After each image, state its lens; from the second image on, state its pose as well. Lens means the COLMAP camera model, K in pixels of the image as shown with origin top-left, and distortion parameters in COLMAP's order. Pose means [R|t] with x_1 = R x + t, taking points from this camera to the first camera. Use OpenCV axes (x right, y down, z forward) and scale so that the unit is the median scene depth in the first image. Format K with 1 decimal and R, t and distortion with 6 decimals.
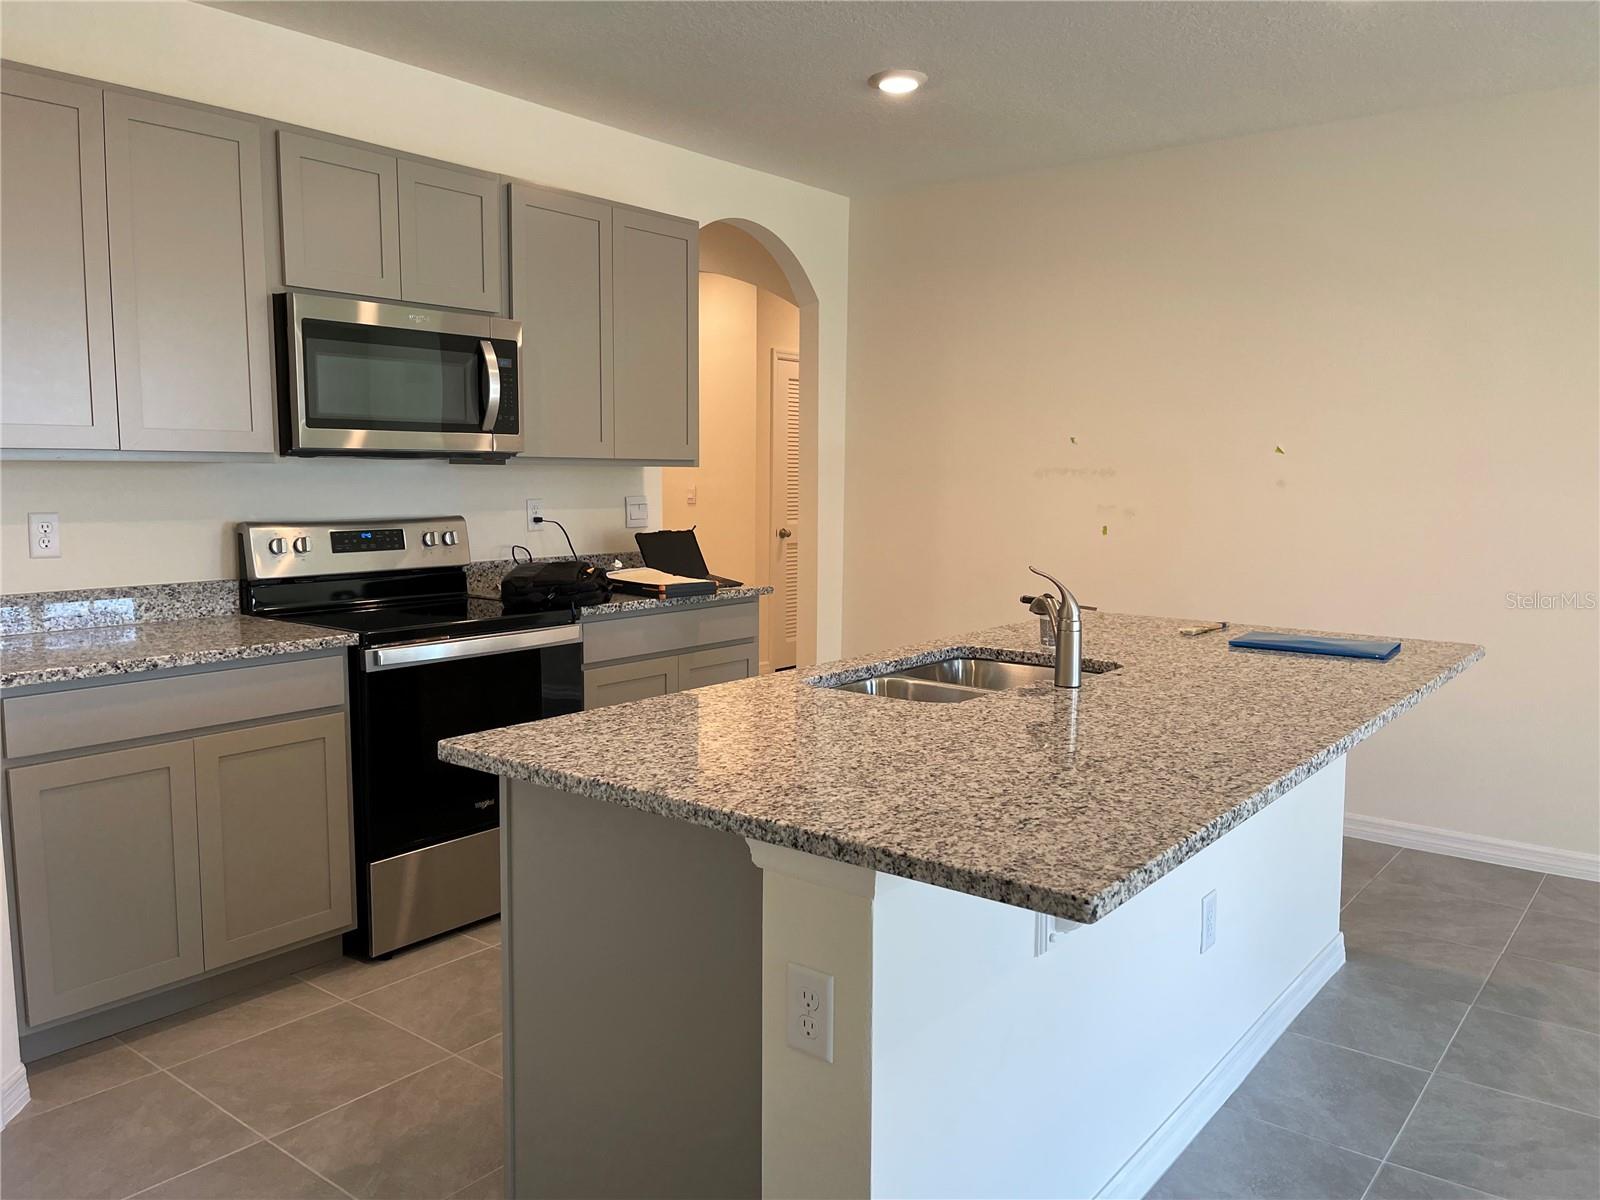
lens RADIAL K [[1204.7, 0, 814.7], [0, 1204.7, 601.9], [0, 0, 1]] dist [0.058620, -0.070274]
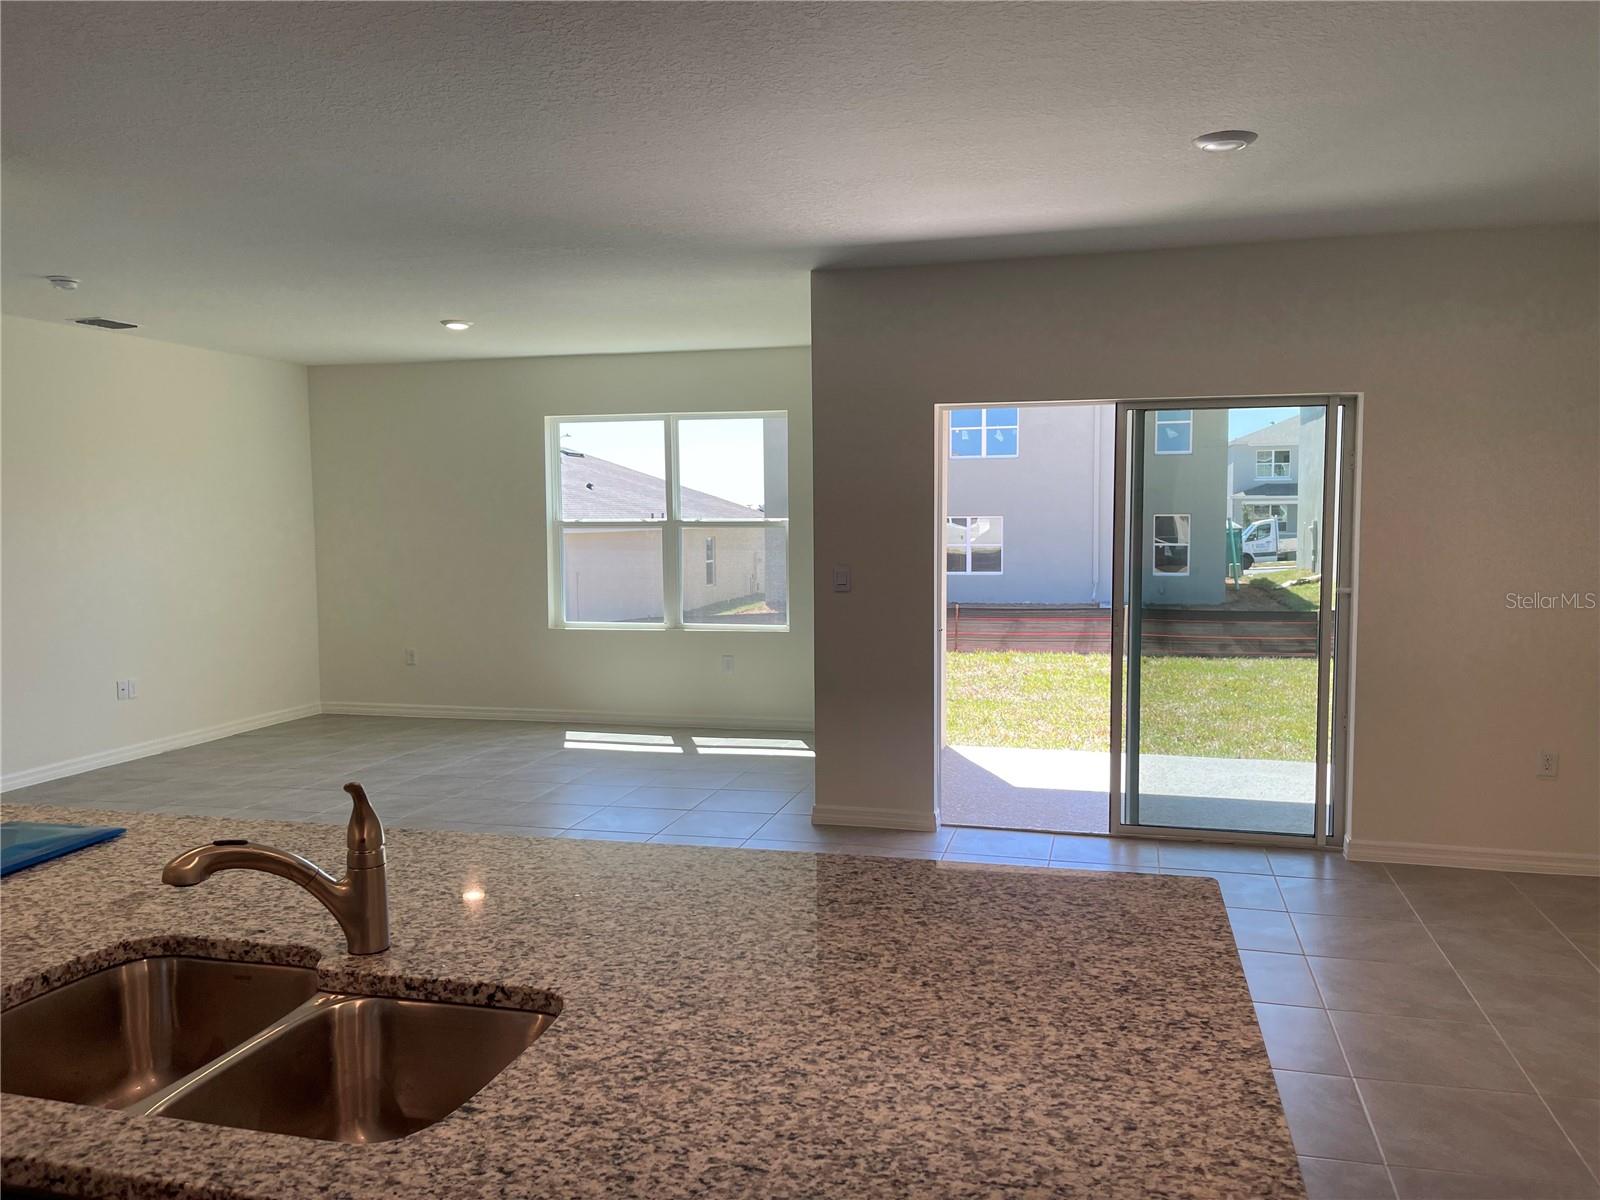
lens RADIAL K [[1204.7, 0, 809.8], [0, 1204.7, 604.7], [0, 0, 1]] dist [0.058620, -0.070274]
pose [[-0.393325, -0.075674, 0.916280, -0.311682], [0.106797, 0.986100, 0.127284, -0.113659], [-0.913176, 0.147920, -0.379776, 0.660022]]
